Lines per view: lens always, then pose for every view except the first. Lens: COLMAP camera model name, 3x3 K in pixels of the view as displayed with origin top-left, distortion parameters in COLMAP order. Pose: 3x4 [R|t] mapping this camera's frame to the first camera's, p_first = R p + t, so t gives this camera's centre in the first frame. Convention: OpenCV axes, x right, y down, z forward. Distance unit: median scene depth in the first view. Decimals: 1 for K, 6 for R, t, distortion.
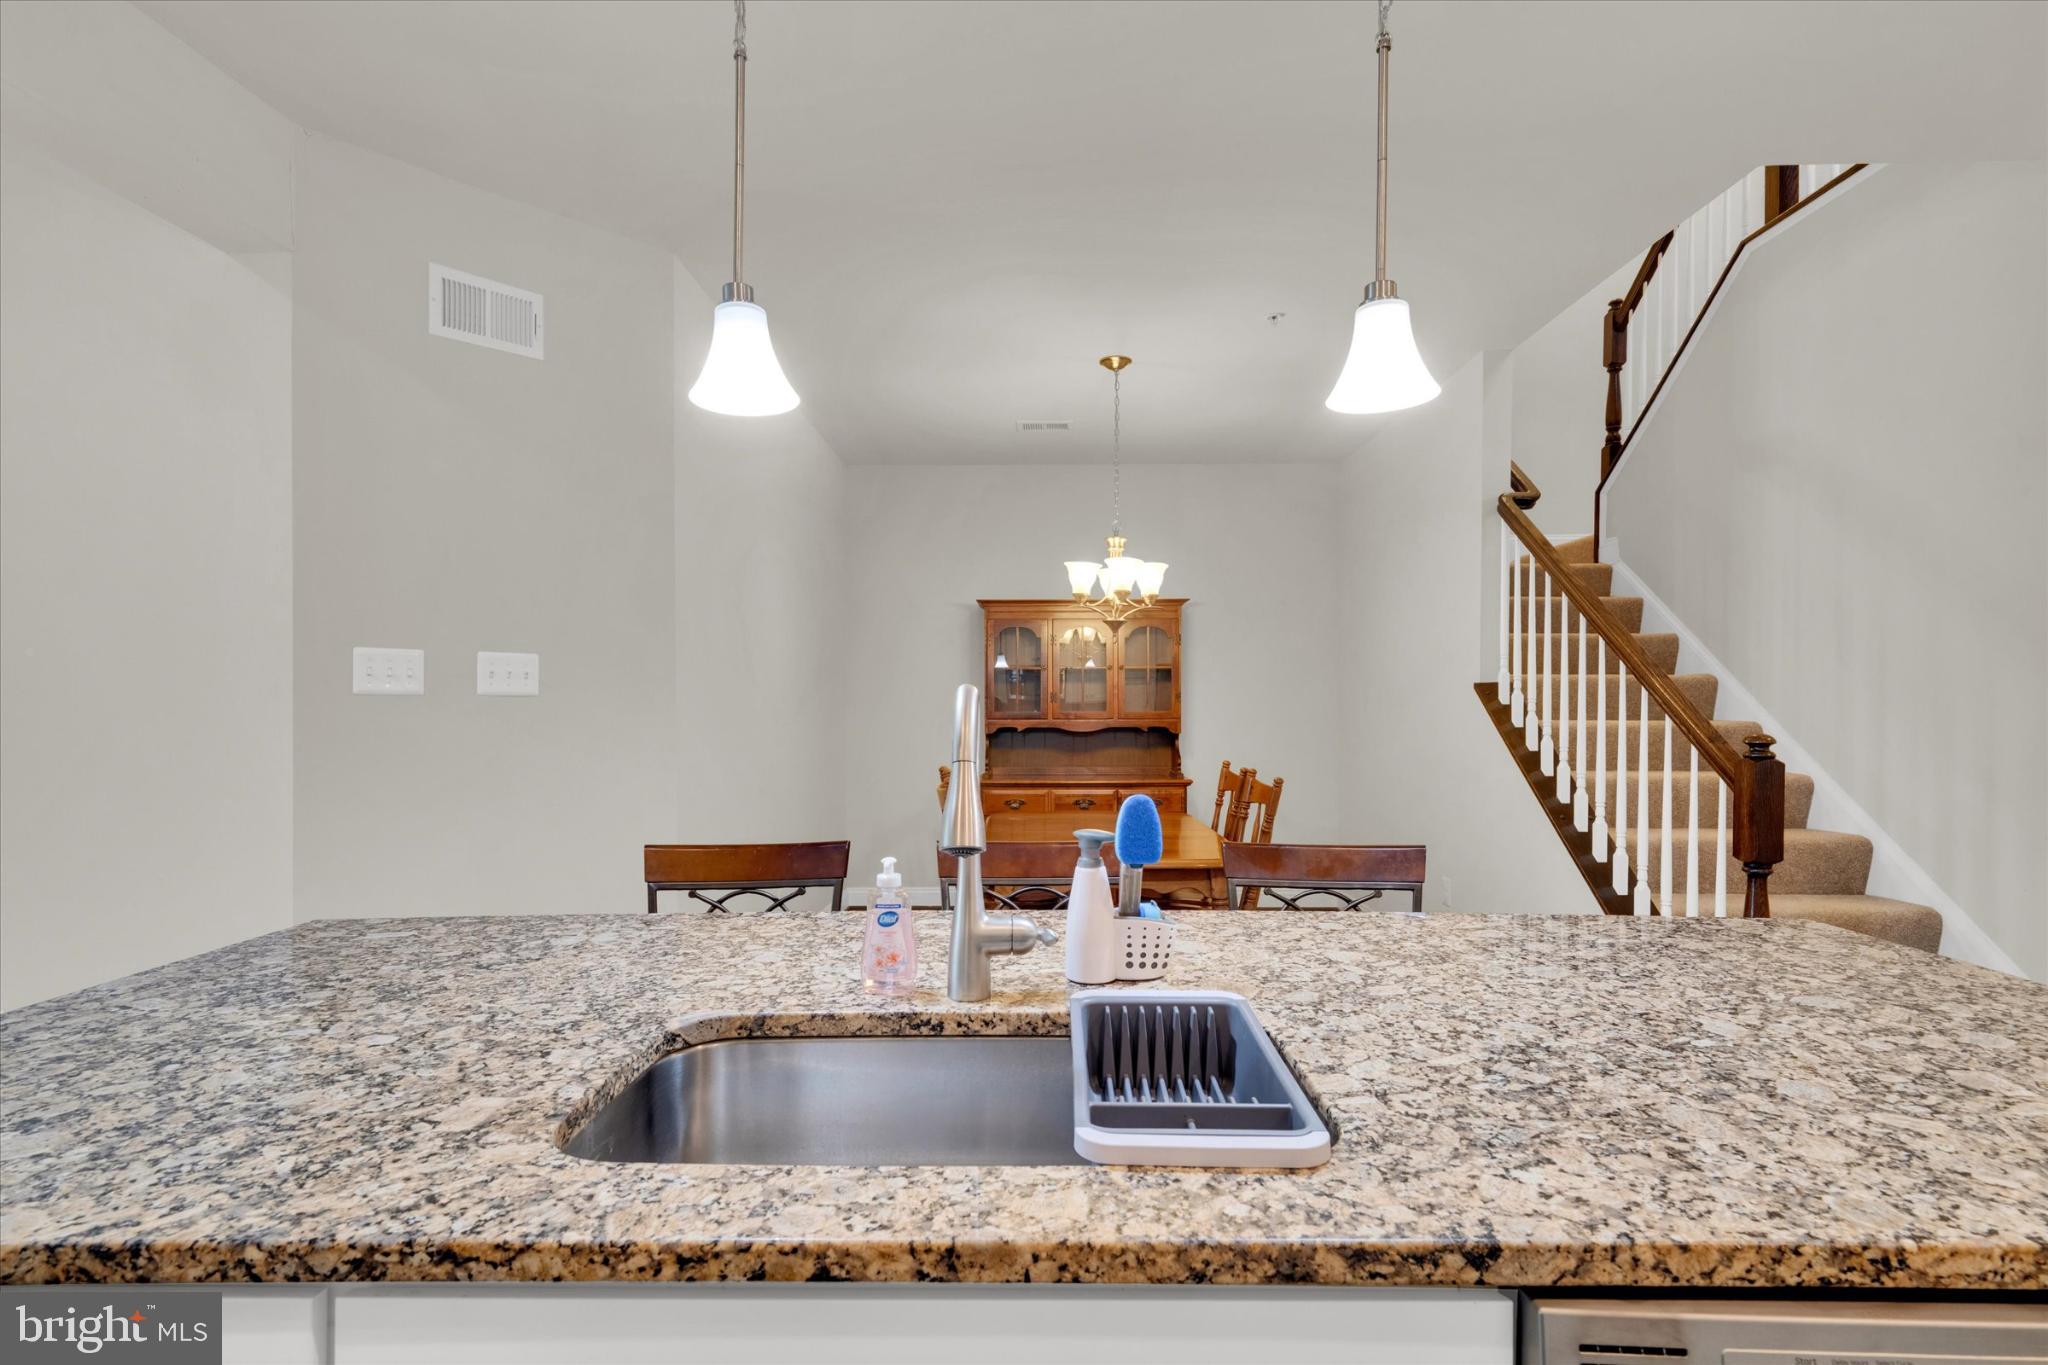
lens RADIAL K [[891.4, 0, 1025.6], [0, 891.4, 705.2], [0, 0, 1]] dist [0.012548, -0.000081]
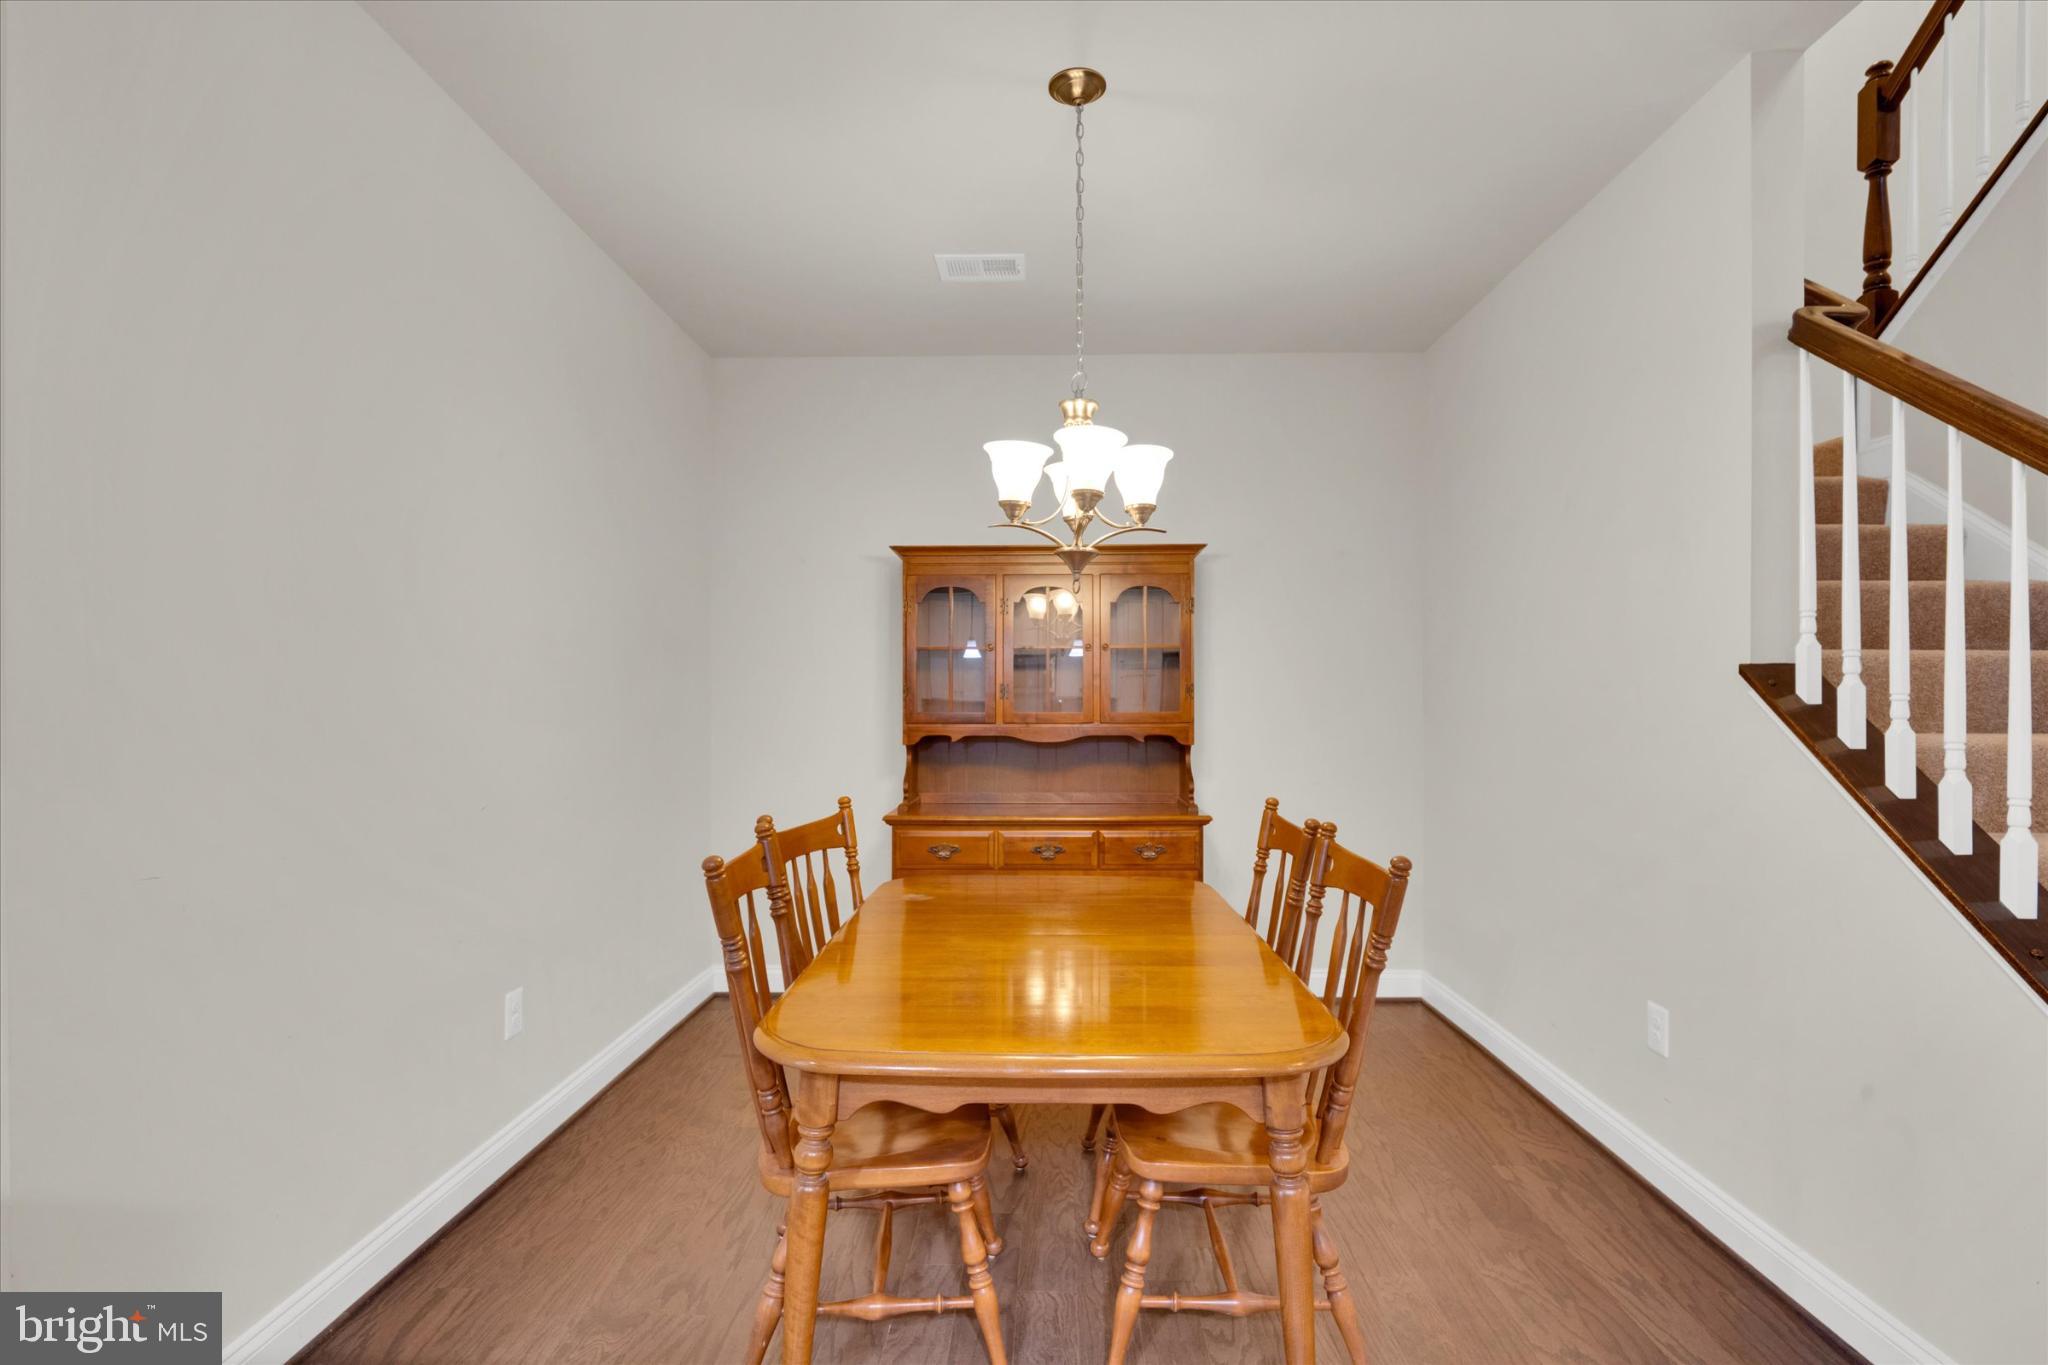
lens RADIAL K [[935.8, 0, 1033.8], [0, 935.8, 681.8], [0, 0, 1]] dist [0.003386, -0.000818]
pose [[0.999979, 0.001836, 0.006273, 0.050799], [-0.001709, 0.999794, -0.020229, -0.001505], [-0.006309, 0.020217, 0.999776, 0.305968]]
